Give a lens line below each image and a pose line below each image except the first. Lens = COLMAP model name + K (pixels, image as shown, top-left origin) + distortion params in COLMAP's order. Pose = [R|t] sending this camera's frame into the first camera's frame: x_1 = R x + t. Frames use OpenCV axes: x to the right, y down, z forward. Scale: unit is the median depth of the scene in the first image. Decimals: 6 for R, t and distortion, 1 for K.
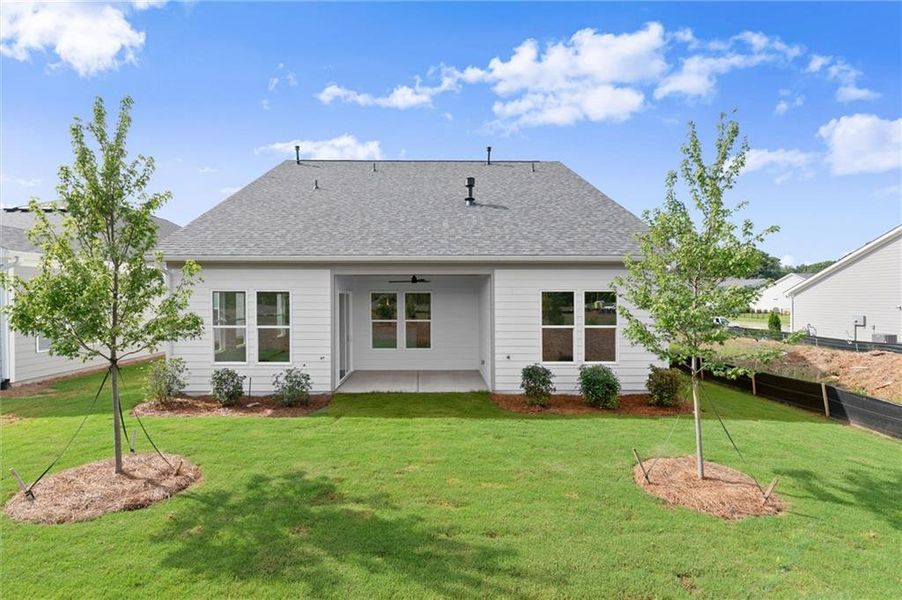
lens RADIAL K [[391.8, 0, 448.3], [0, 391.8, 298.8], [0, 0, 1]] dist [-0.000463, 0.000145]
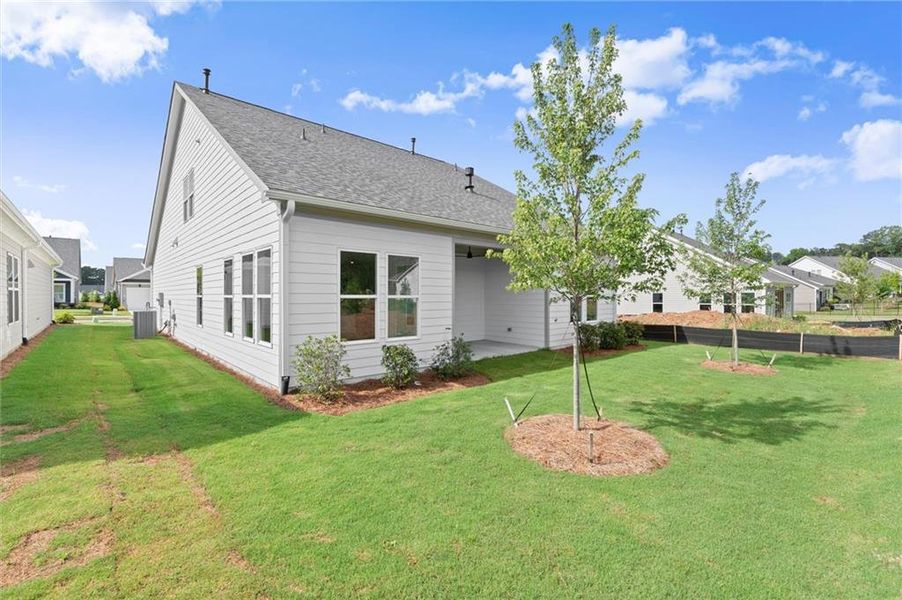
lens RADIAL K [[391.8, 0, 427.4], [0, 391.8, 296.4], [0, 0, 1]] dist [-0.000463, 0.000145]
pose [[0.764512, -0.000735, 0.644609, -0.971177], [0.001717, 0.999998, -0.000896, 0.072502], [-0.644607, 0.001792, 0.764512, 0.295797]]
